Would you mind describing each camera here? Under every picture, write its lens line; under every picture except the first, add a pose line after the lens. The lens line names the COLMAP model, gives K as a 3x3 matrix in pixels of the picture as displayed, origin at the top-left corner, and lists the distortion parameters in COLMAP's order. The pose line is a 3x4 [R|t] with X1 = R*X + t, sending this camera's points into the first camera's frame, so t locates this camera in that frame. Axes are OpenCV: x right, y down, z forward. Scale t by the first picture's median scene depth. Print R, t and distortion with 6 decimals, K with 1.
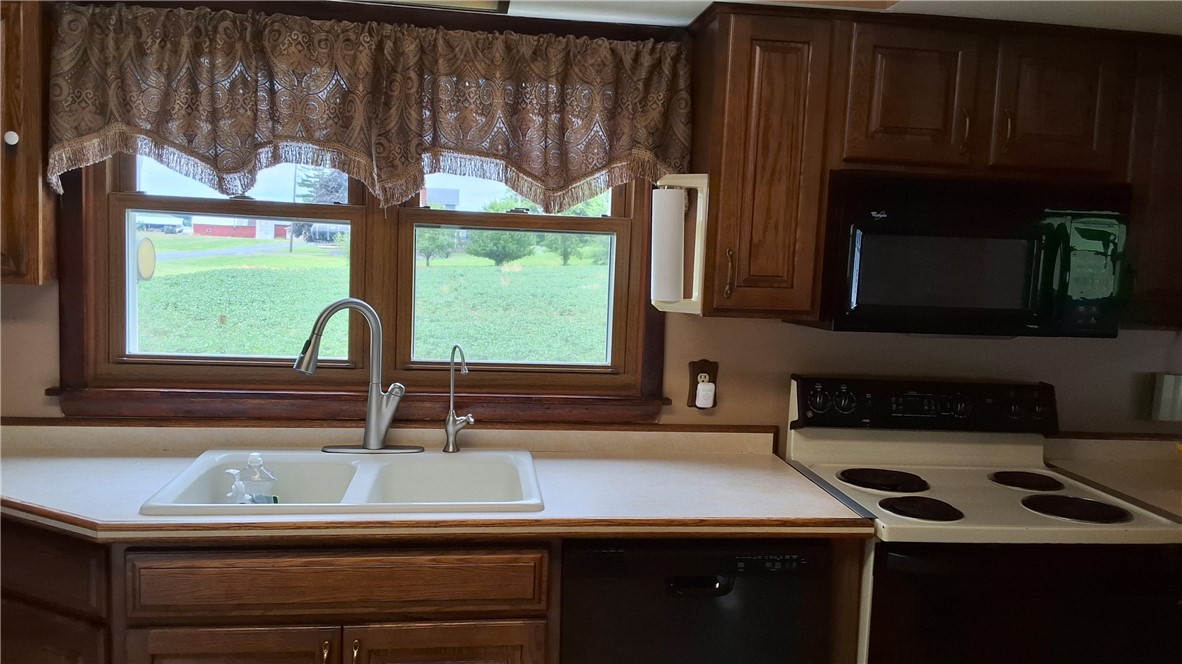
lens RADIAL K [[950.4, 0, 594.2], [0, 950.4, 332.3], [0, 0, 1]] dist [0.134300, -0.213078]
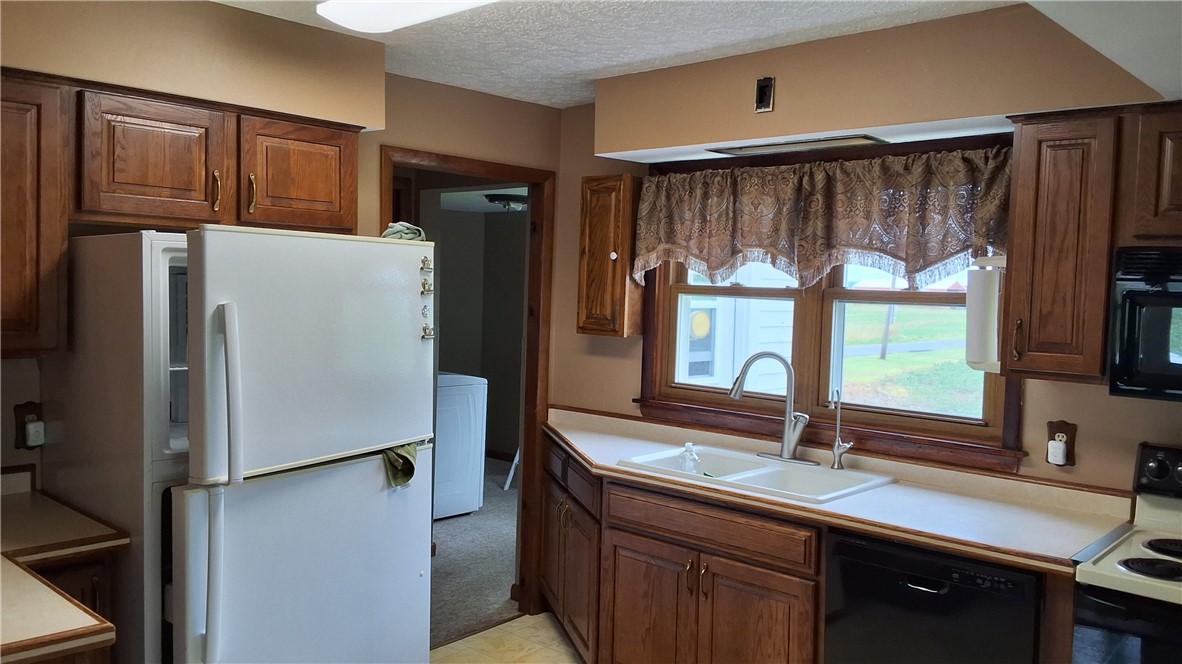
lens RADIAL K [[948.9, 0, 608.8], [0, 948.9, 337.8], [0, 0, 1]] dist [0.145458, -0.204876]
pose [[0.651130, 0.021631, -0.758658, 0.680785], [-0.079662, 0.996020, -0.039973, 0.021899], [0.754774, 0.086464, 0.650262, -0.136352]]
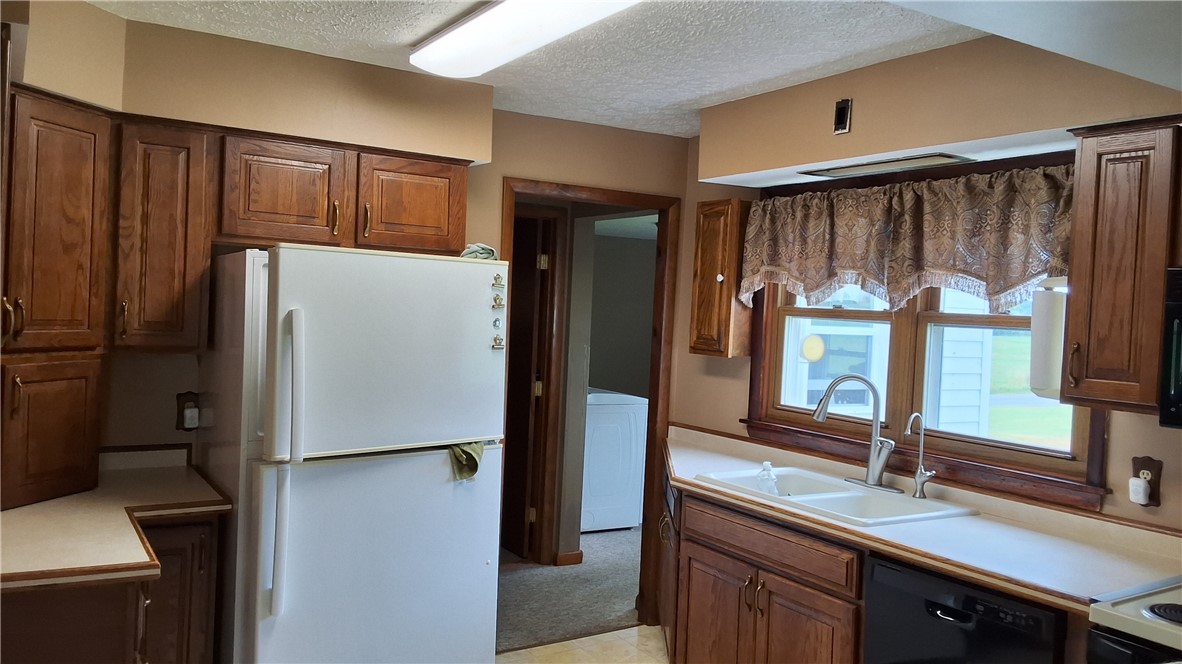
lens RADIAL K [[948.9, 0, 608.8], [0, 948.9, 337.8], [0, 0, 1]] dist [0.145458, -0.204876]
pose [[0.424419, 0.008816, -0.905423, 0.881299], [-0.119381, 0.991768, -0.046303, 0.021667], [0.897562, 0.127743, 0.421977, 0.047078]]
